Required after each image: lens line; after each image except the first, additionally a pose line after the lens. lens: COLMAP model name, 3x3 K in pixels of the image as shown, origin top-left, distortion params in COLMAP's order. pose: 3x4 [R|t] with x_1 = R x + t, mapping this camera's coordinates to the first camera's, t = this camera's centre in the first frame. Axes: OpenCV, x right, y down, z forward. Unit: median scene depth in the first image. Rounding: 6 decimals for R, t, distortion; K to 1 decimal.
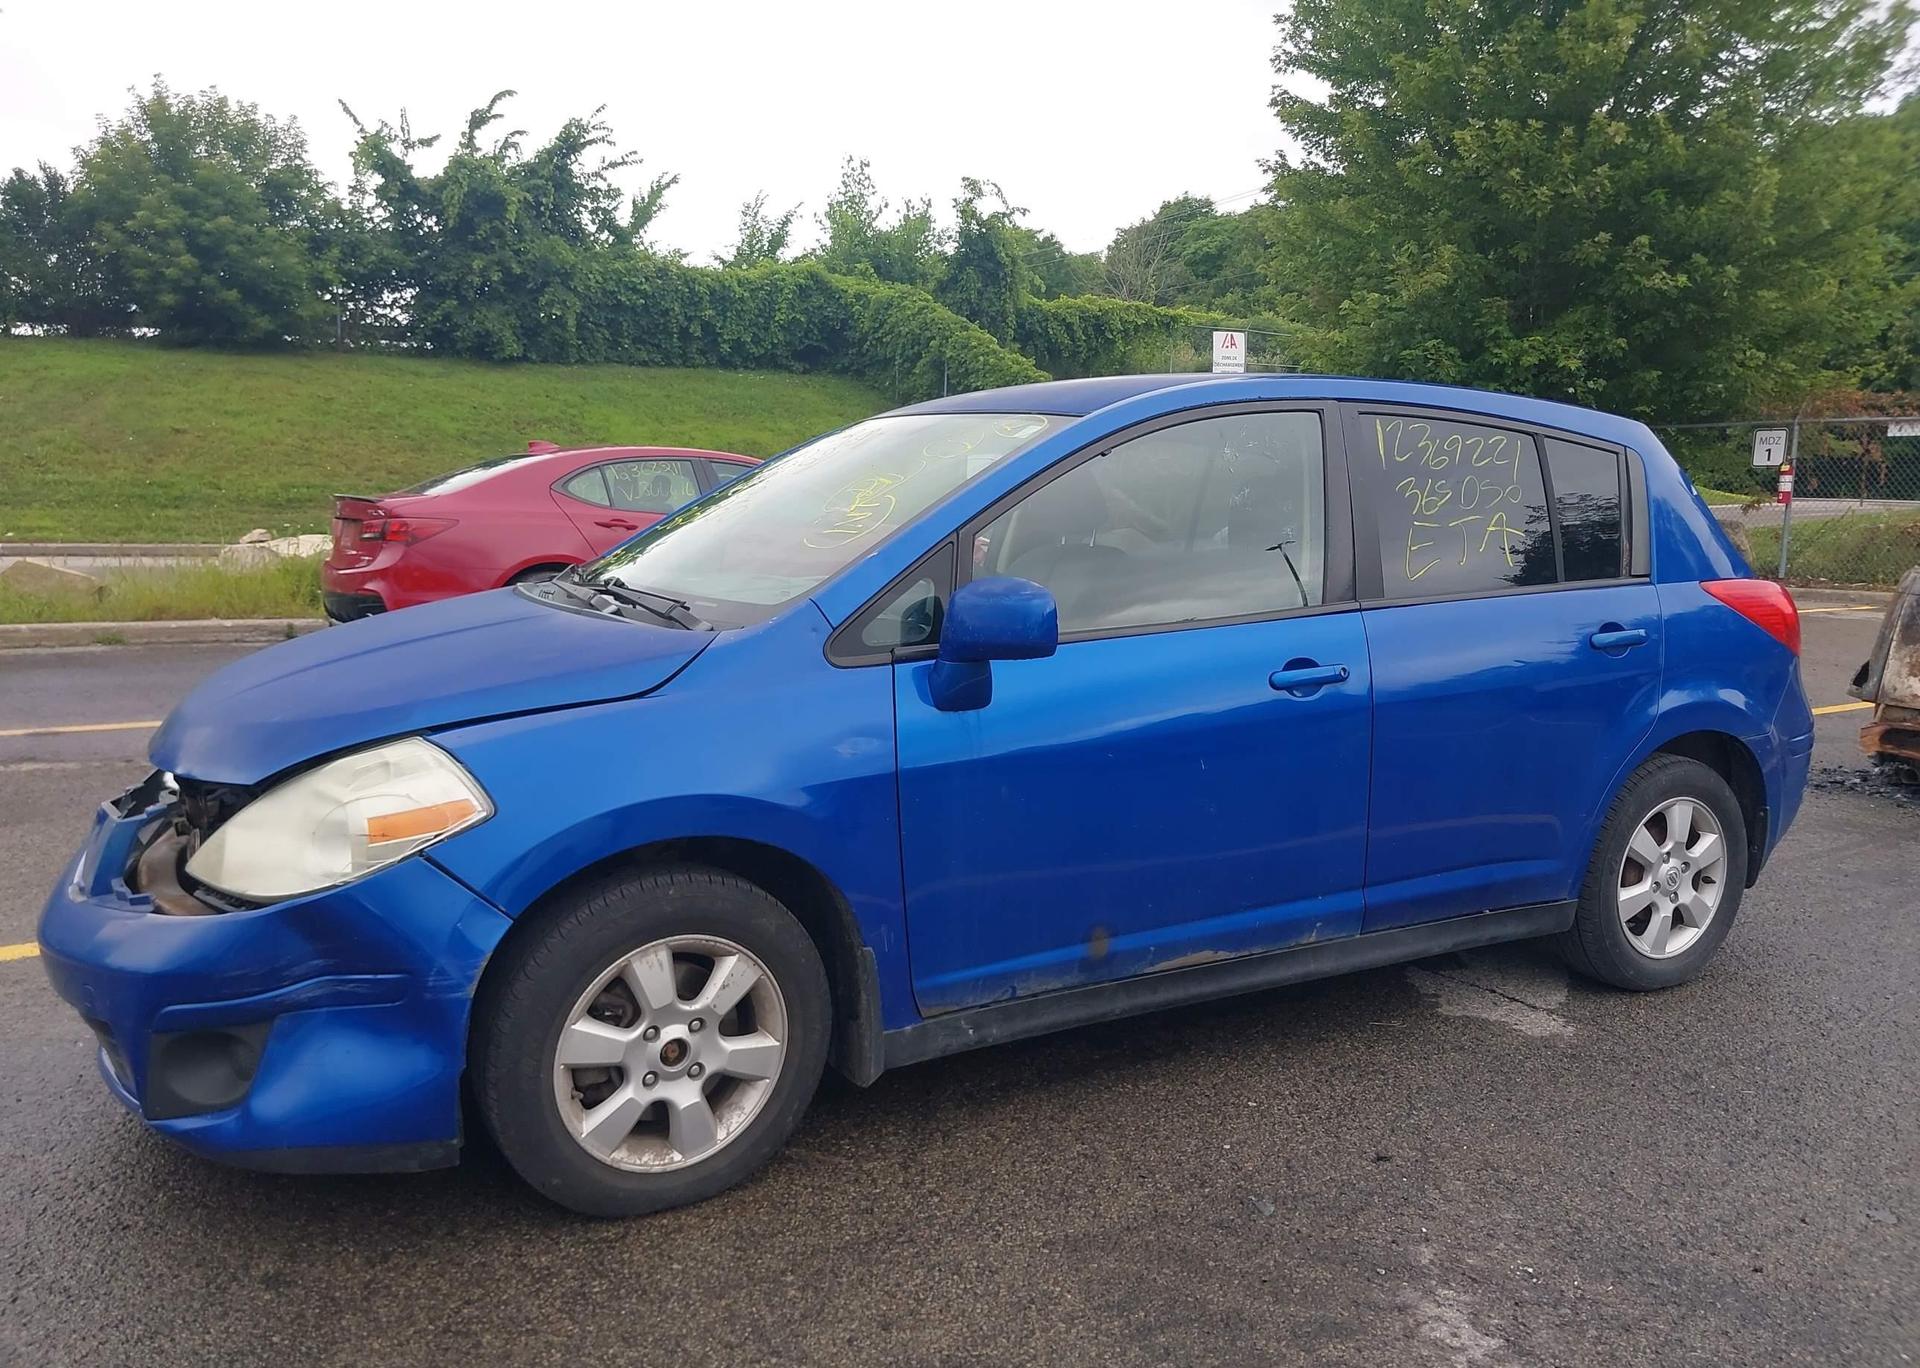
lens RADIAL K [[1508.4, 0, 958.6], [0, 1508.4, 706.1], [0, 0, 1]] dist [0.005339, -0.009223]
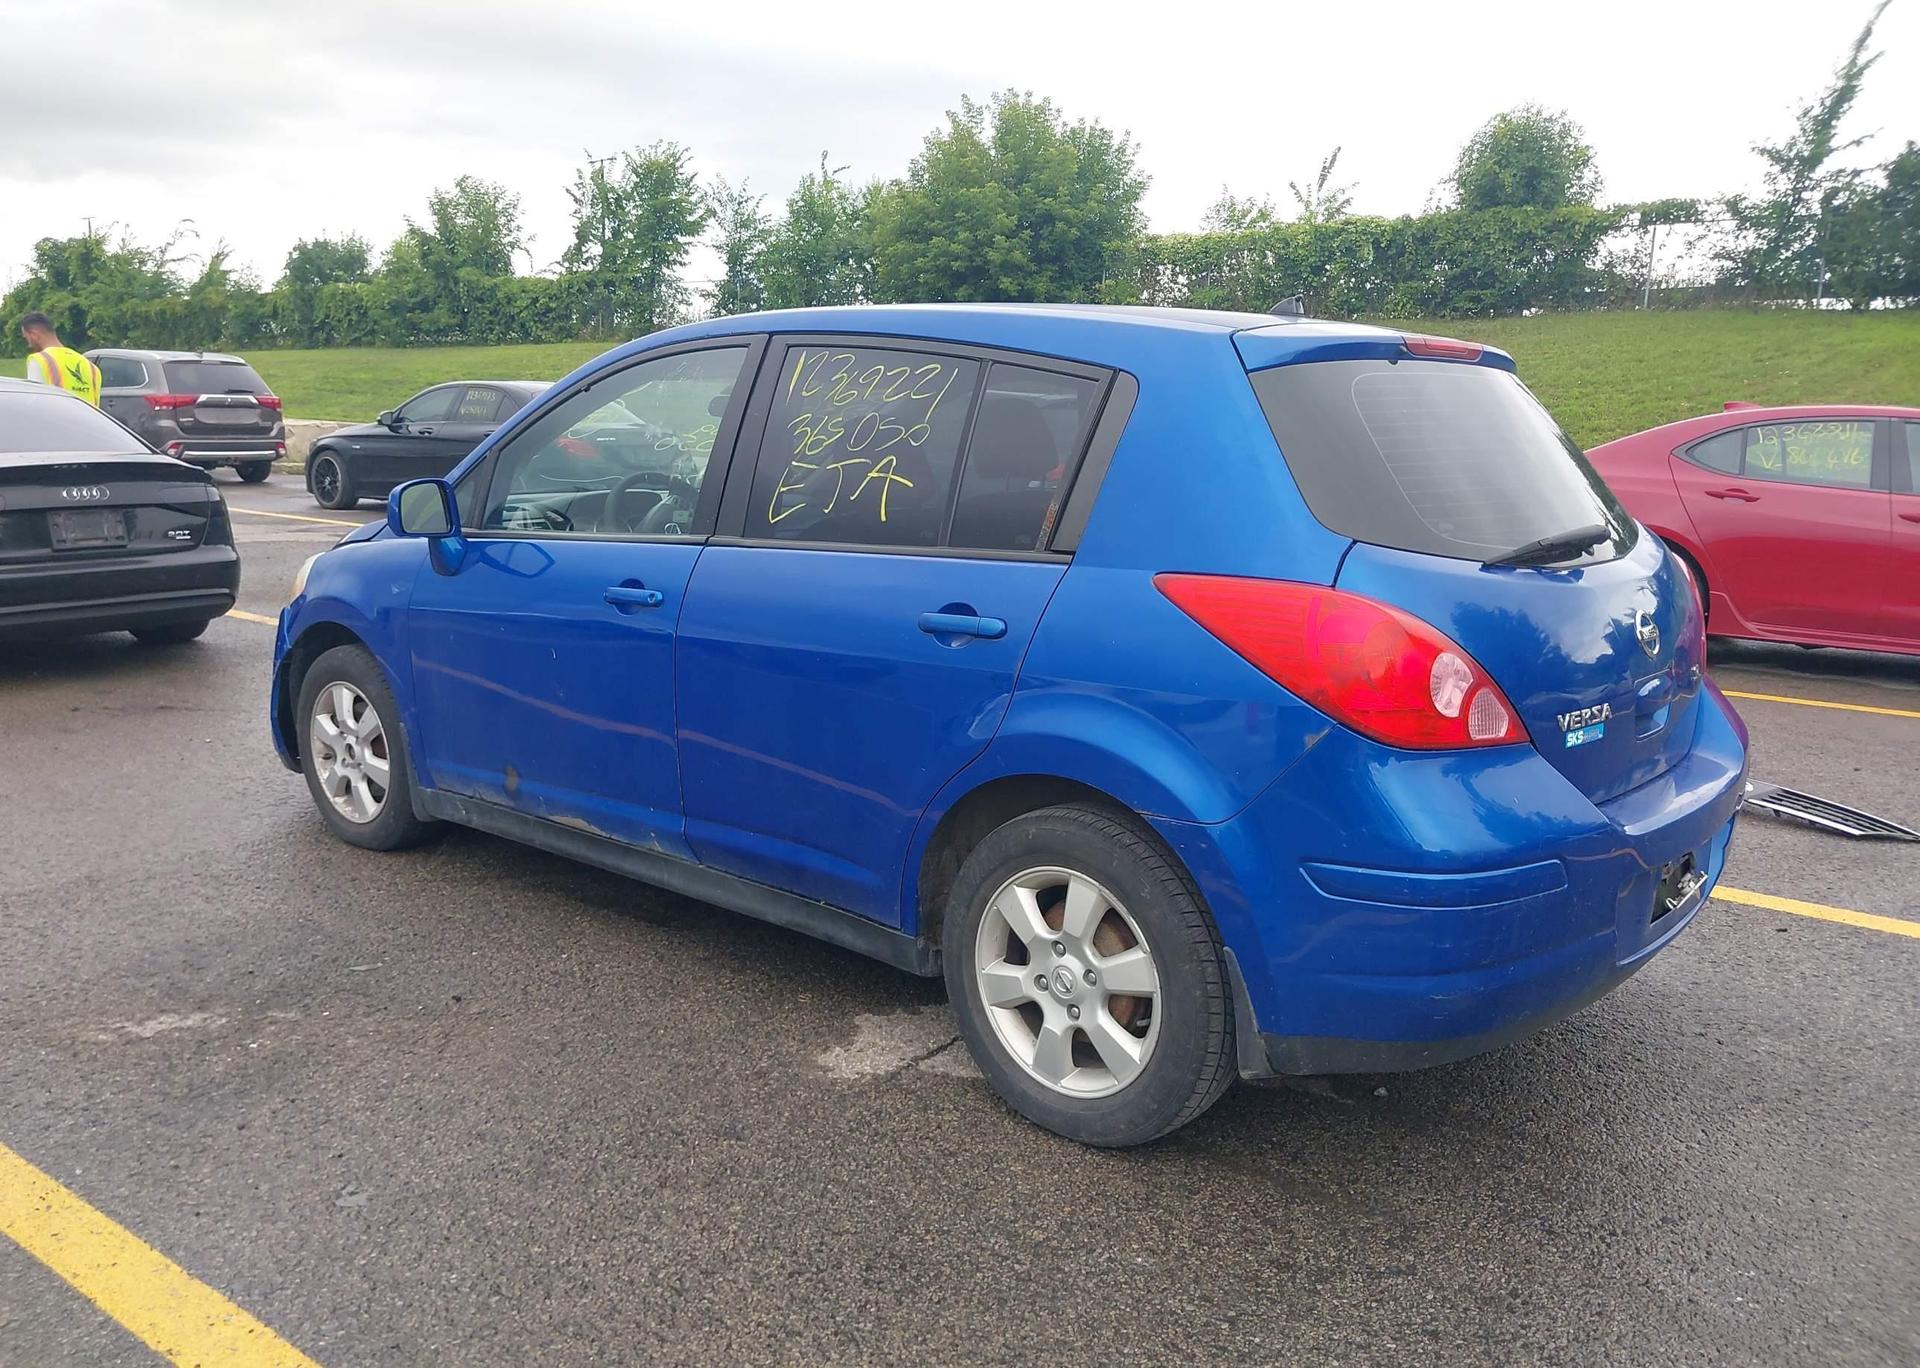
lens RADIAL K [[1502.8, 0, 964.0], [0, 1502.8, 677.9], [0, 0, 1]] dist [0.011272, -0.003668]
pose [[0.339411, 0.150325, -0.928549, 0.245265], [-0.153849, 0.982726, 0.102860, -0.020472], [0.927971, 0.107945, 0.356675, 0.155677]]
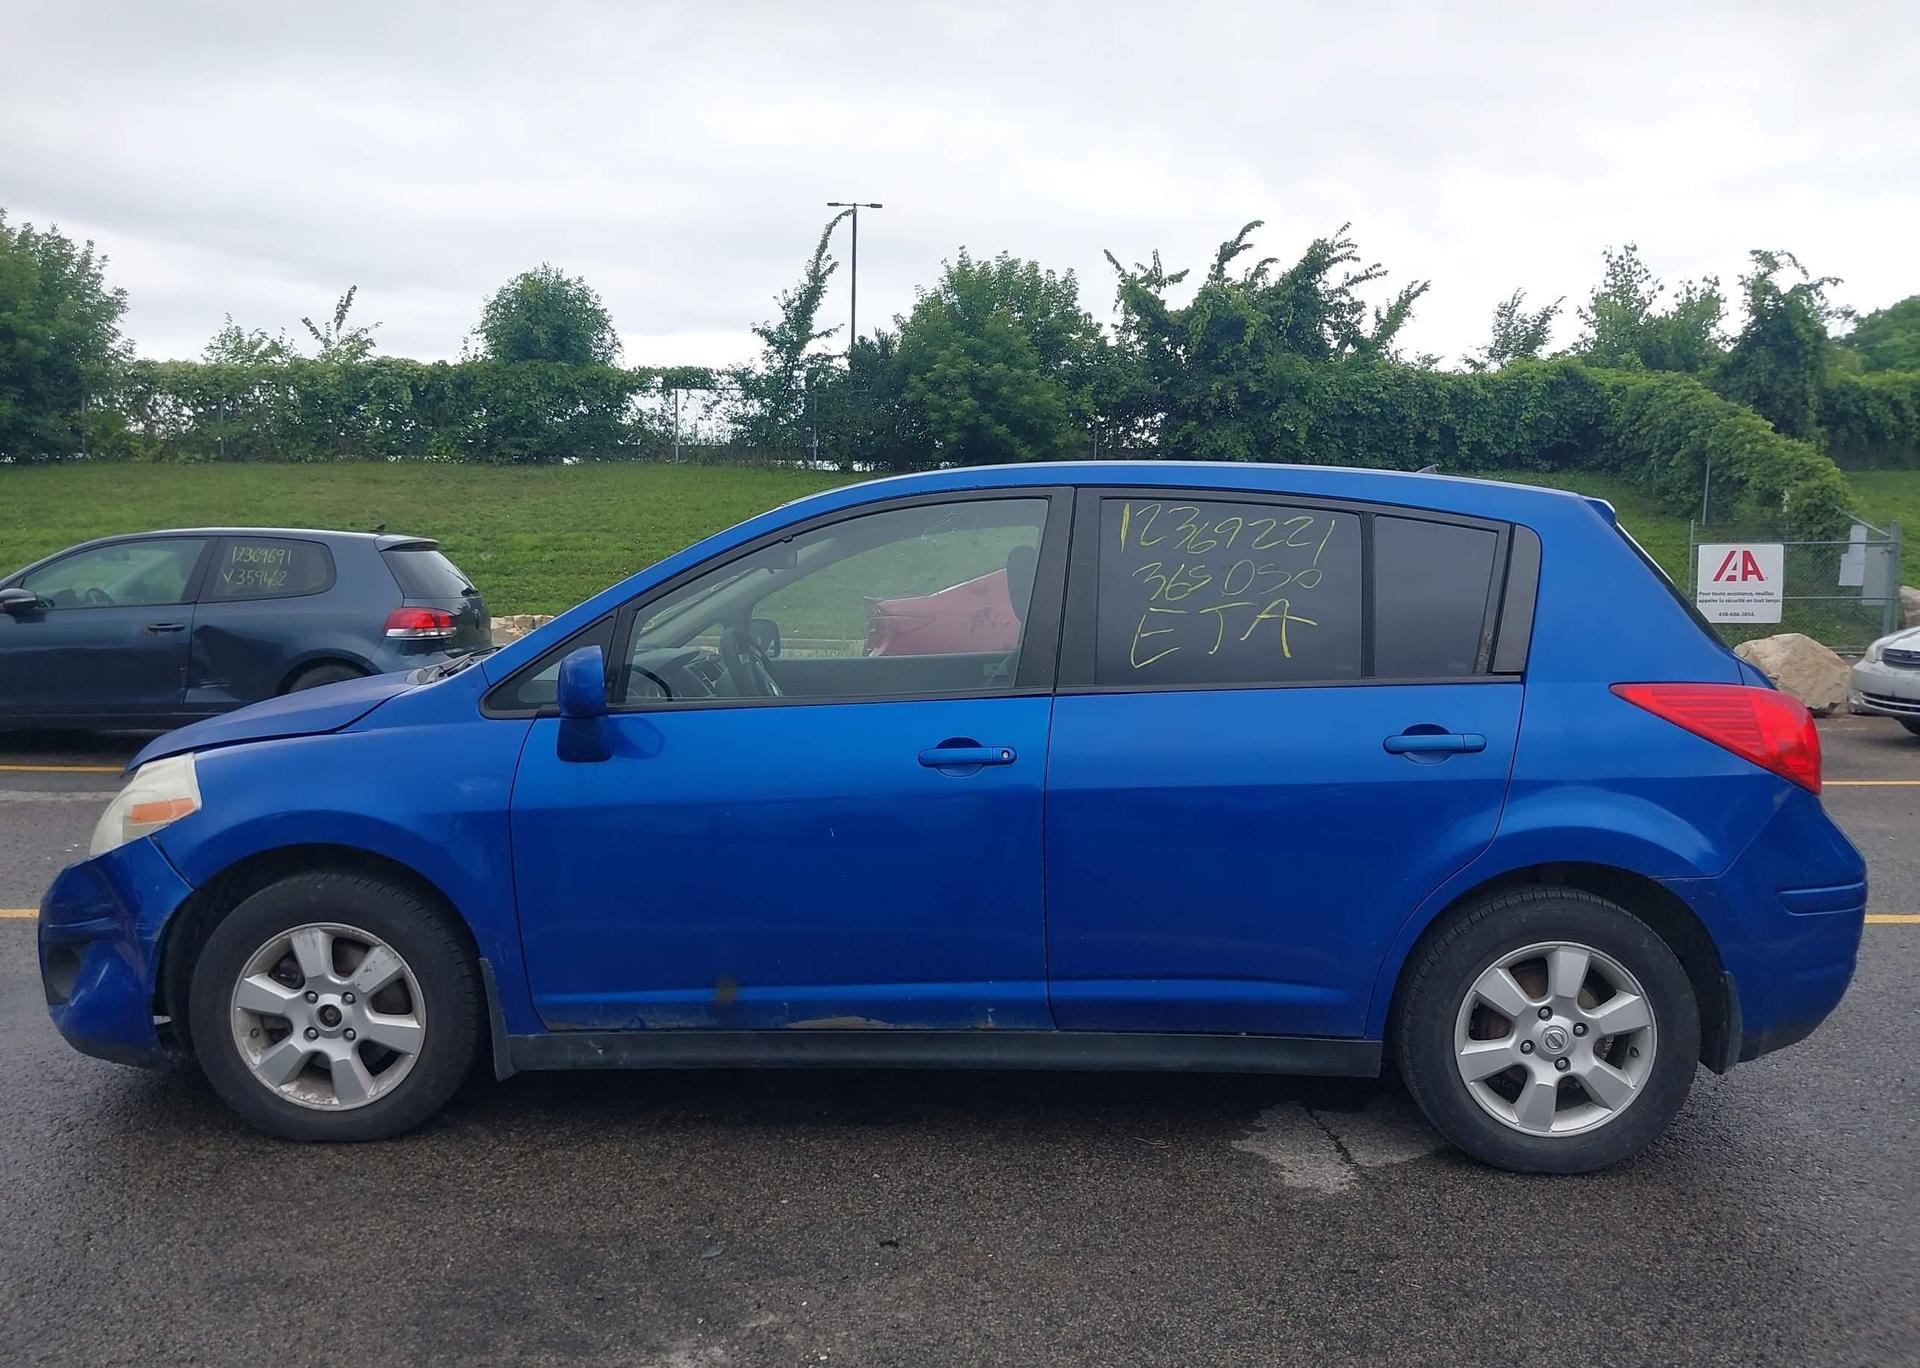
lens RADIAL K [[1497.5, 0, 960.7], [0, 1497.5, 699.6], [0, 0, 1]] dist [0.059094, -0.130507]
pose [[0.857732, 0.033515, -0.513004, 0.137738], [-0.071695, 0.995920, -0.054807, -0.000601], [0.509074, 0.083789, 0.856635, 0.025257]]
